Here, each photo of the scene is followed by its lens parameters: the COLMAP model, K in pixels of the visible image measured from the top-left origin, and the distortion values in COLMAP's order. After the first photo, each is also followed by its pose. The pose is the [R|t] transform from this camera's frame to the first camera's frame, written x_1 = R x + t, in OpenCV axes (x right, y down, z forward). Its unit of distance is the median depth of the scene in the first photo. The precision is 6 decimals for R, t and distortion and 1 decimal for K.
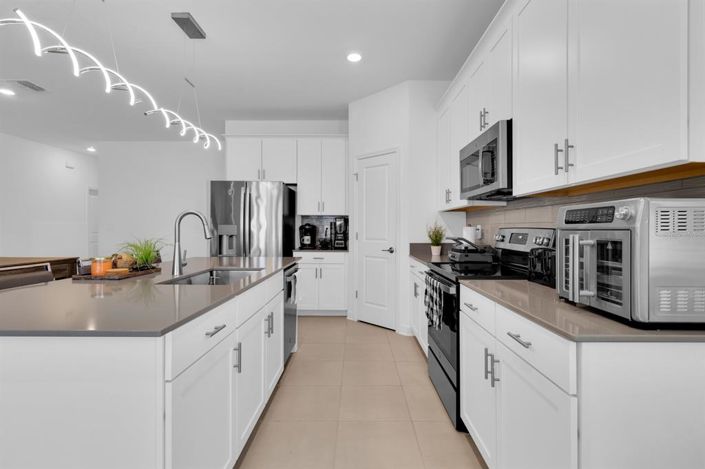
lens RADIAL K [[330.9, 0, 350.7], [0, 330.9, 233.0], [0, 0, 1]] dist [0.008770, -0.004316]
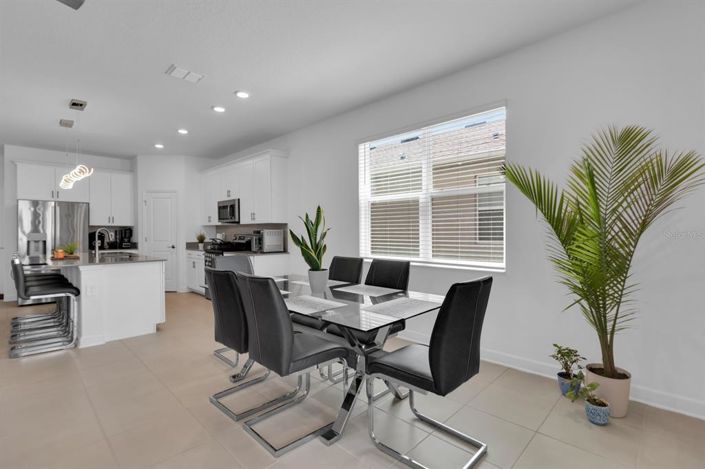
lens RADIAL K [[330.9, 0, 353.8], [0, 330.9, 235.1], [0, 0, 1]] dist [0.008770, -0.004316]
pose [[0.688817, -0.013134, 0.724816, -0.546135], [0.014900, 0.999881, 0.003959, -0.003398], [-0.724782, 0.008073, 0.688931, -1.012972]]
